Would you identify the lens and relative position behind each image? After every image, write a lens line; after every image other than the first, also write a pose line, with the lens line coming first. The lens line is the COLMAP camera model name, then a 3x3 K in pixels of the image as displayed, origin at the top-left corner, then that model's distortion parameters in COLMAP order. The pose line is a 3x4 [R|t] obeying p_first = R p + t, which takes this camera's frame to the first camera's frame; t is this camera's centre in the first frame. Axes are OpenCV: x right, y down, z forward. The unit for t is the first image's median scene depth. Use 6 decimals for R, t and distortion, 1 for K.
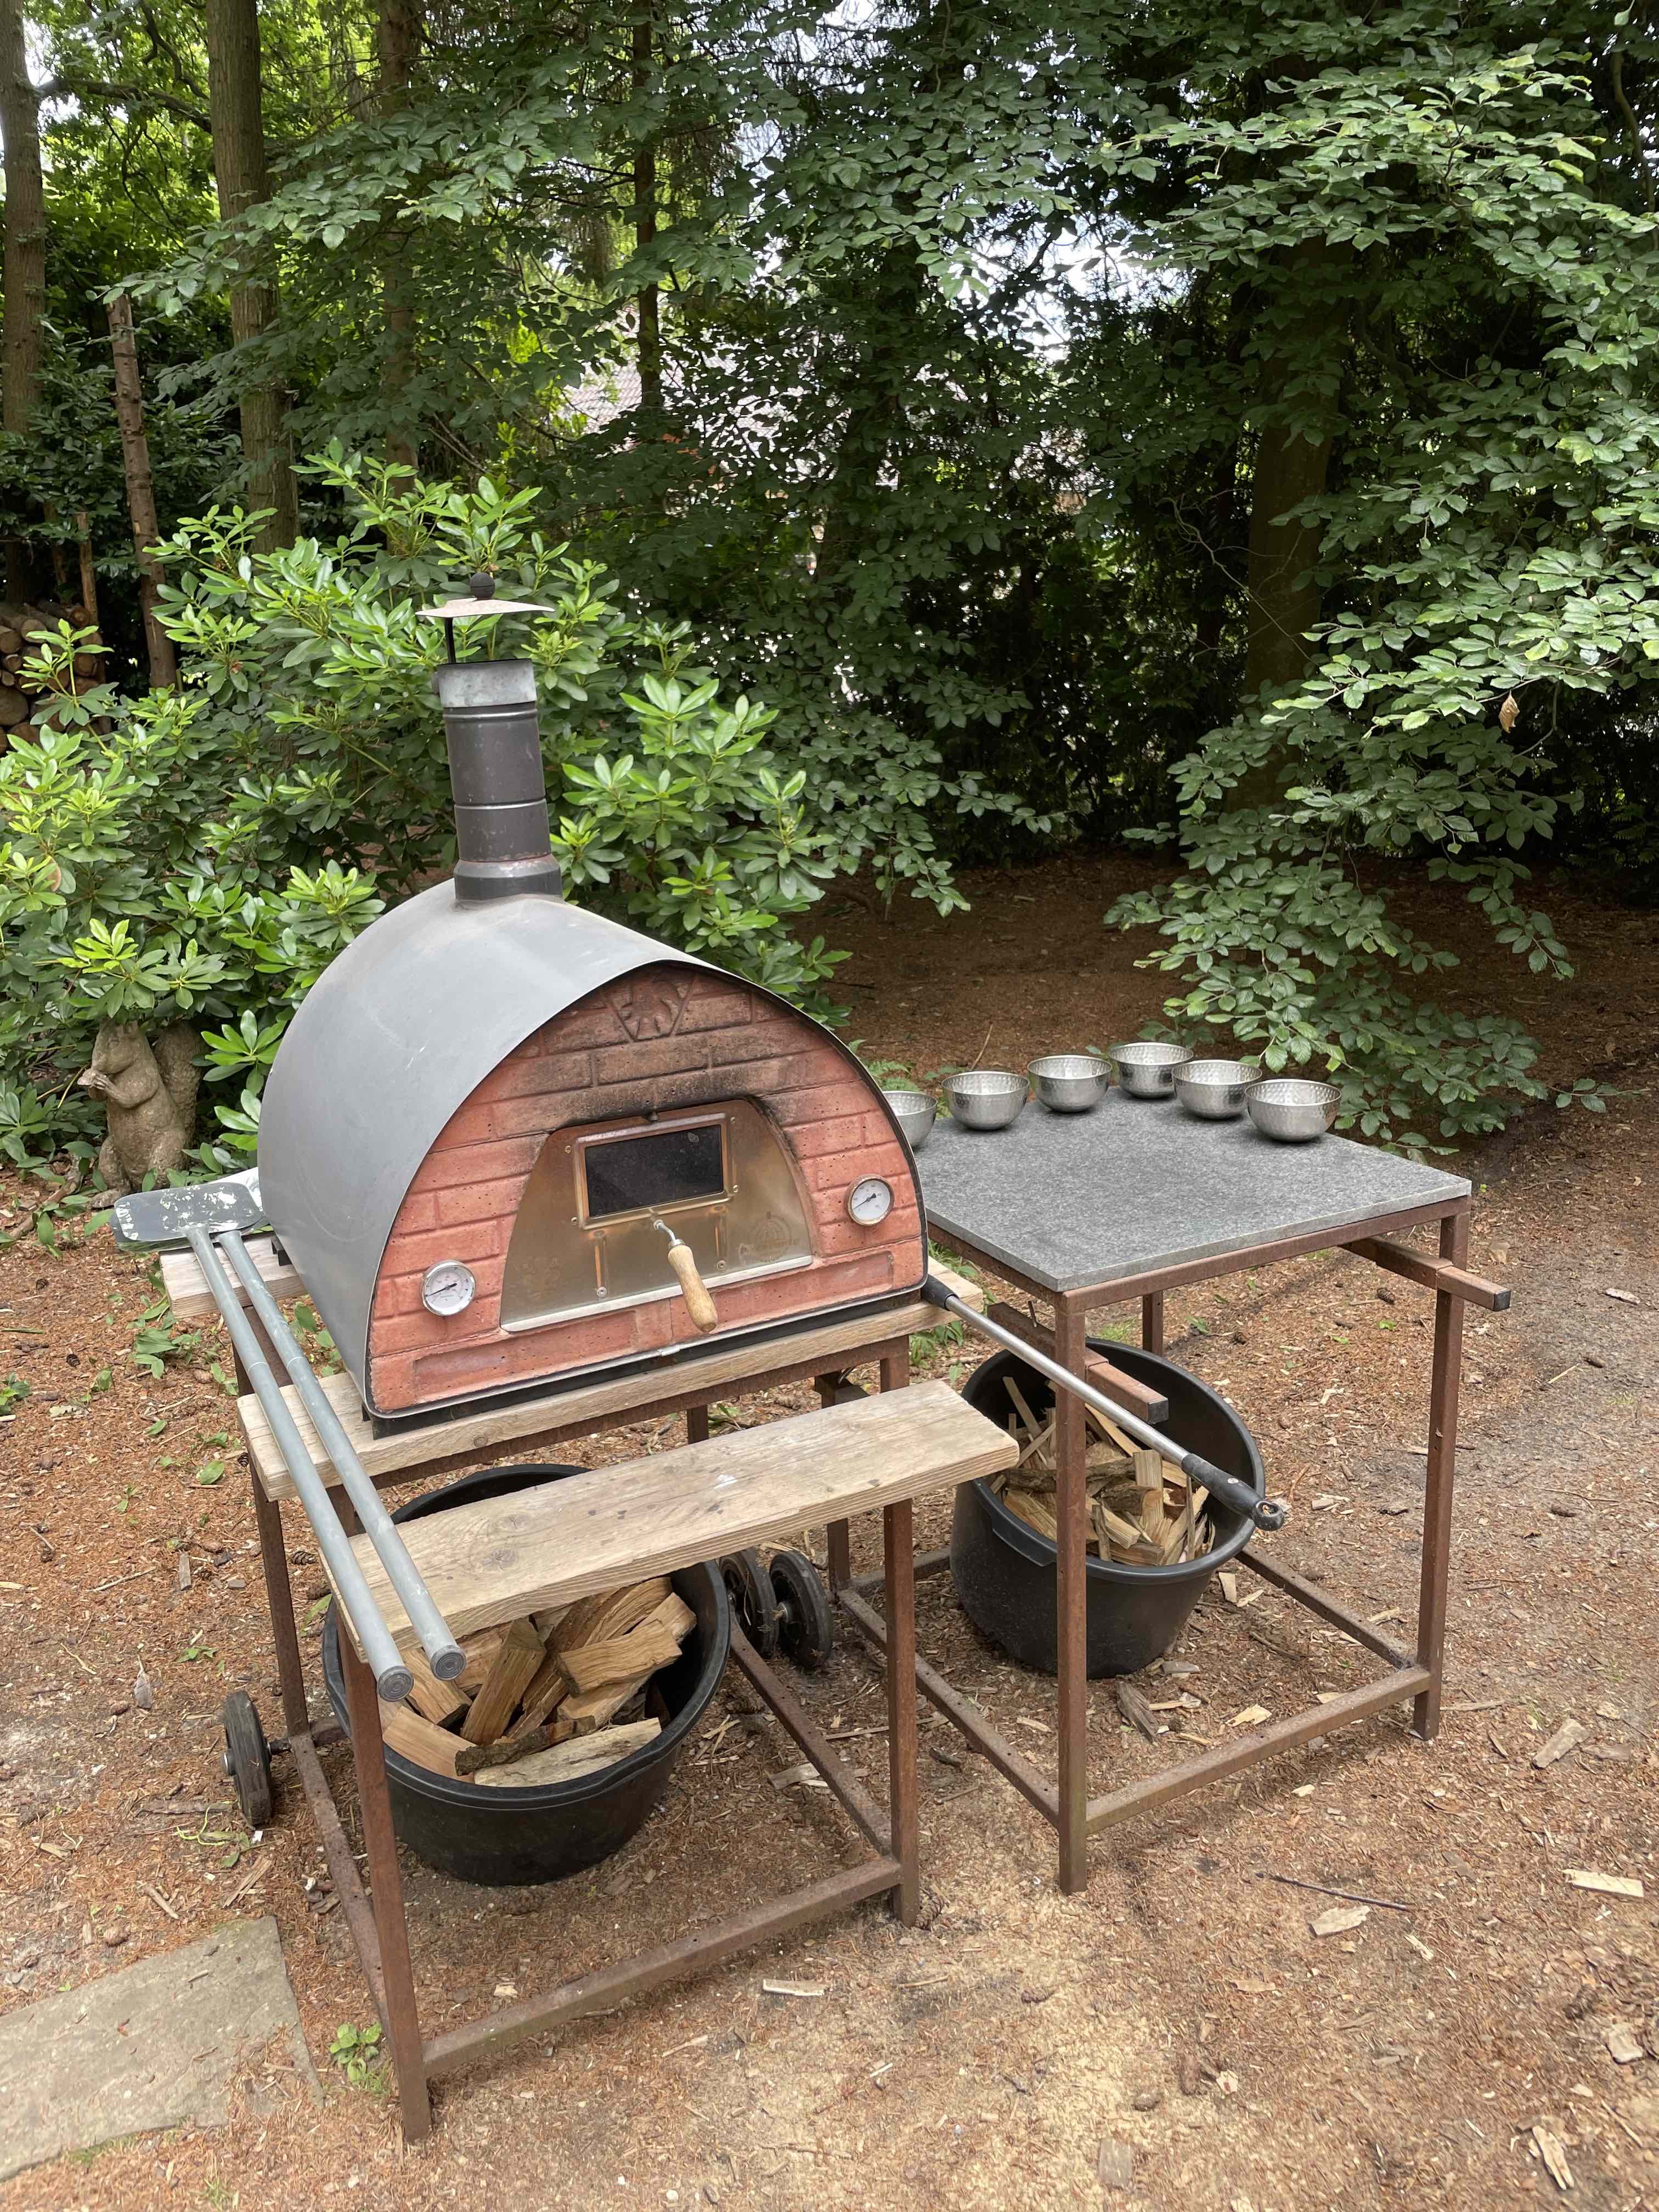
lens RADIAL K [[1682.5, 0, 843.6], [0, 1682.5, 1097.2], [0, 0, 1]] dist [0.093752, -0.136709]
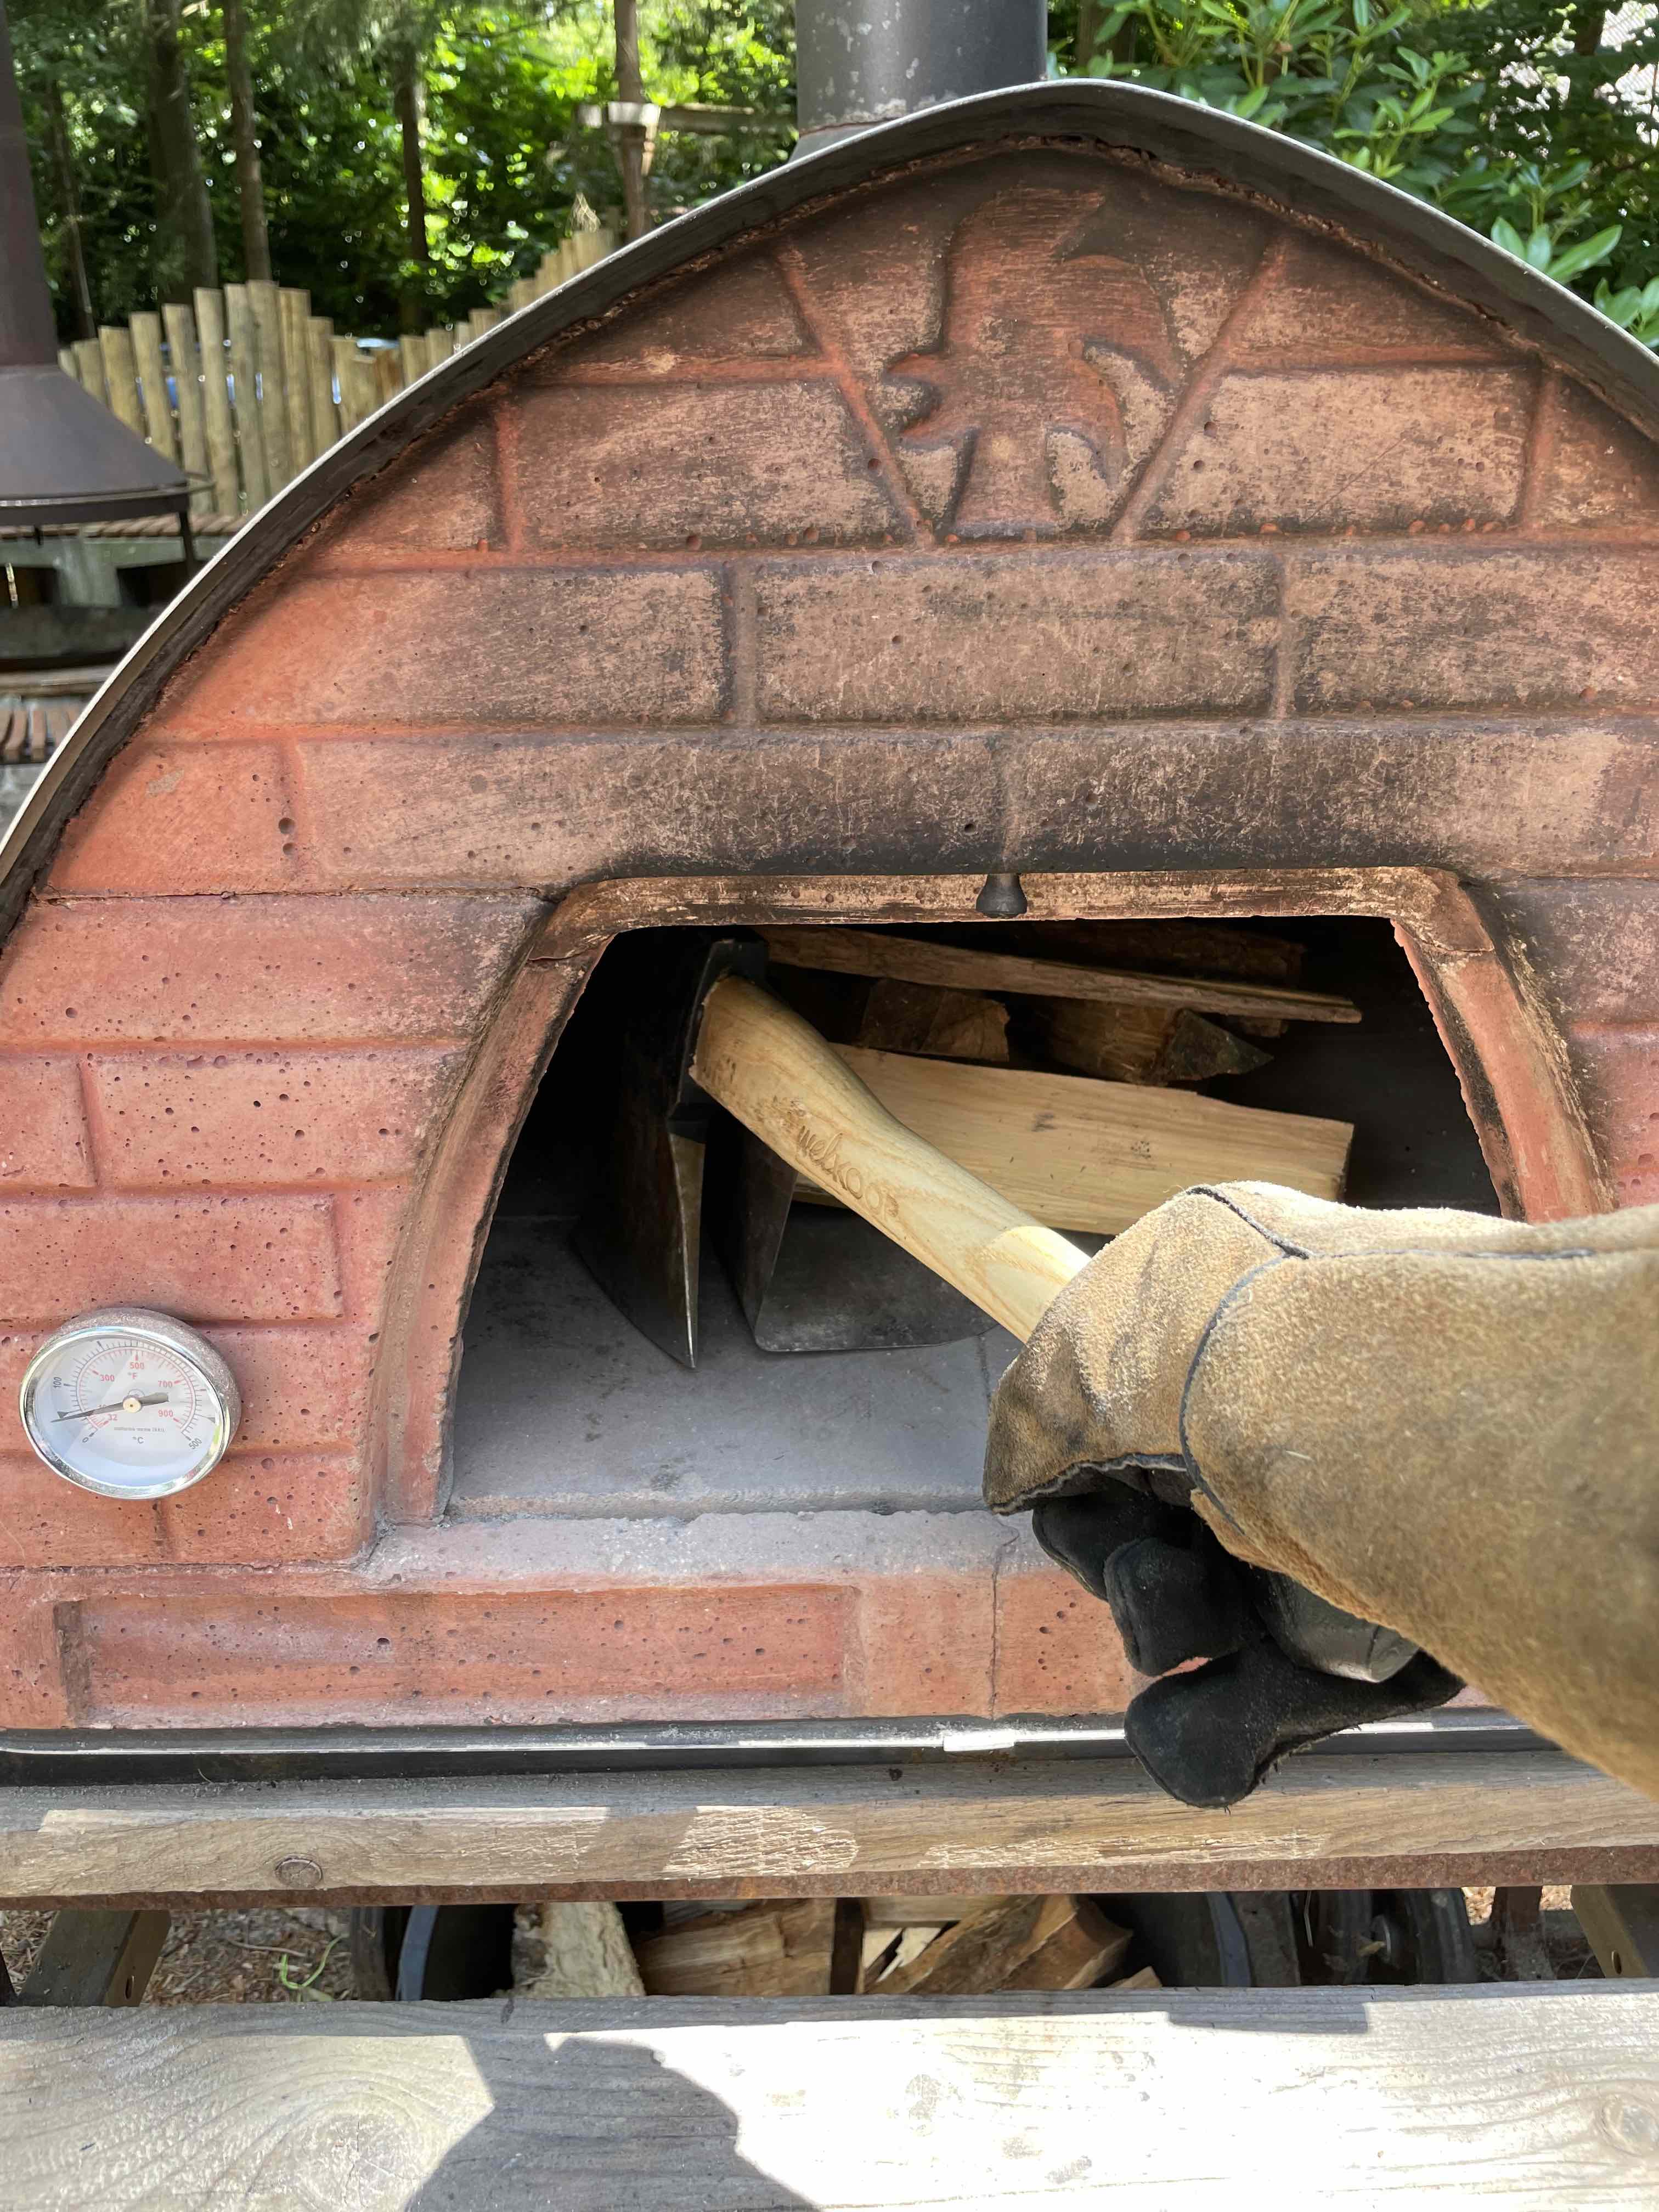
lens RADIAL K [[1682.5, 0, 843.6], [0, 1682.5, 1097.2], [0, 0, 1]] dist [0.093752, -0.136709]
pose [[0.890871, 0.193611, -0.410930, -0.015712], [-0.141207, 0.977837, 0.154582, 0.003103], [0.431751, -0.079687, 0.898466, 0.433254]]
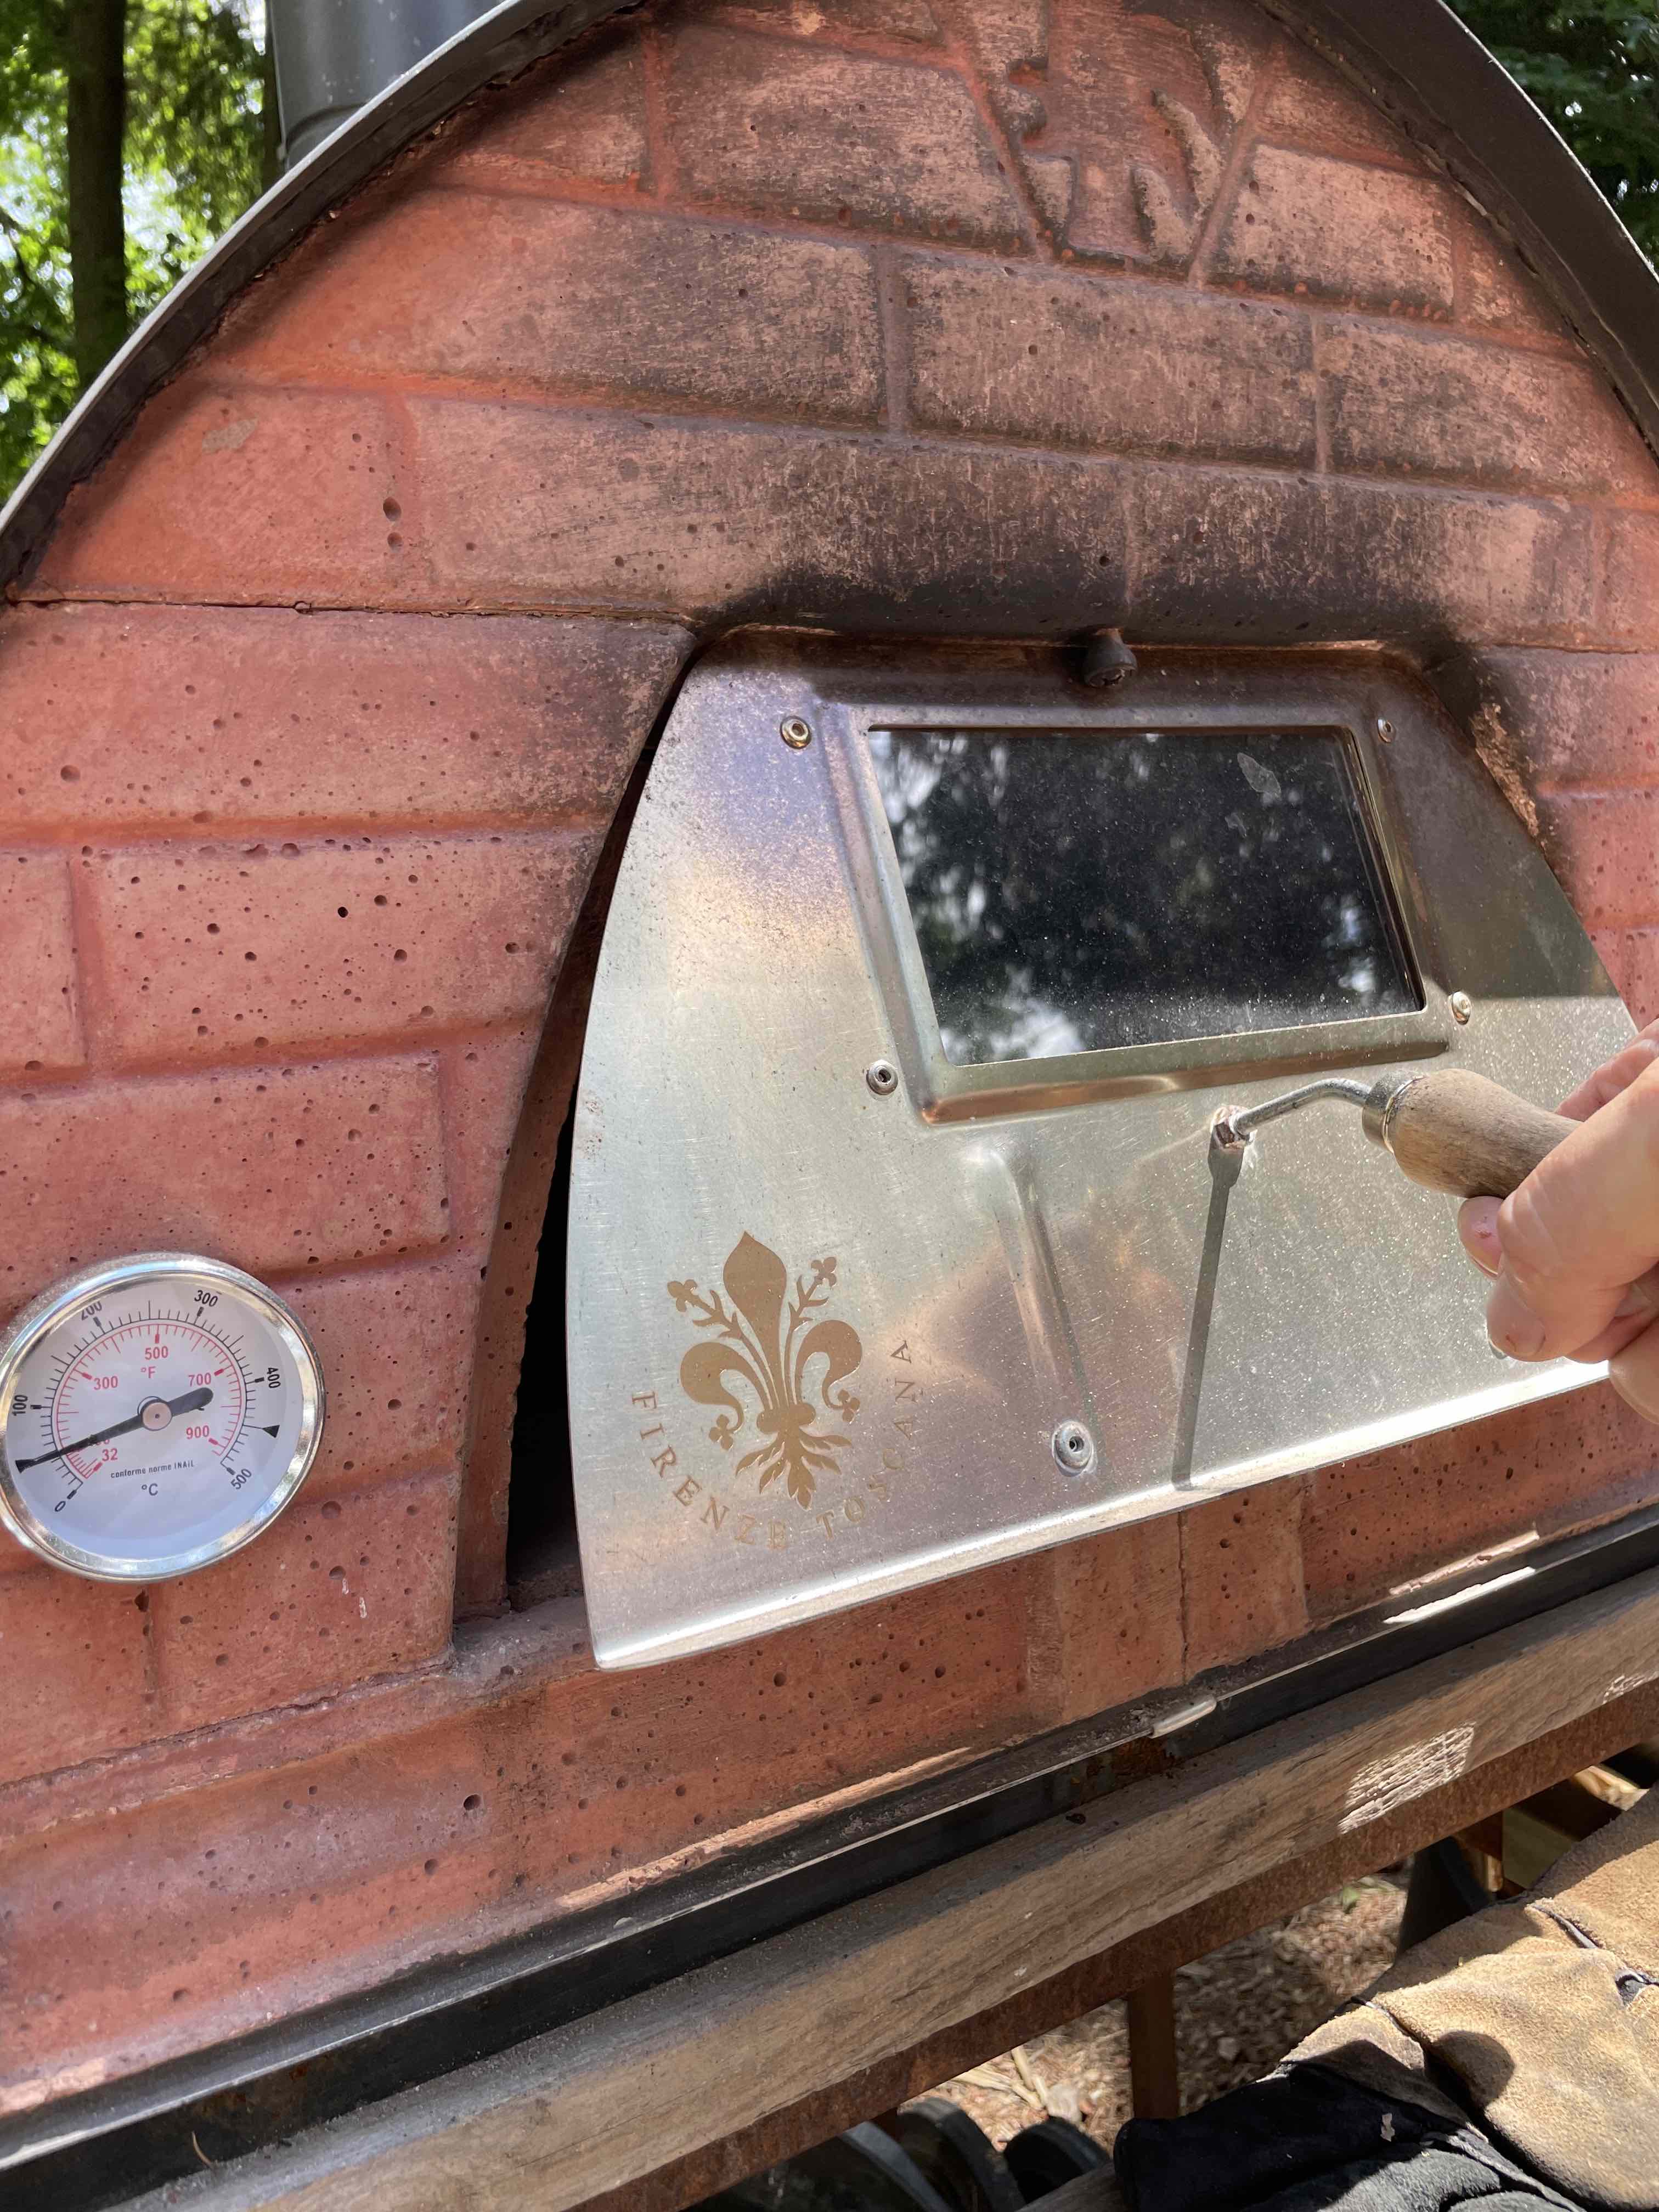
lens RADIAL K [[1682.5, 0, 843.6], [0, 1682.5, 1097.2], [0, 0, 1]] dist [0.093752, -0.136709]
pose [[0.997888, -0.038513, 0.052318, -0.092237], [0.046382, 0.986241, -0.158673, 0.059535], [-0.045487, 0.160765, 0.985944, 0.440919]]
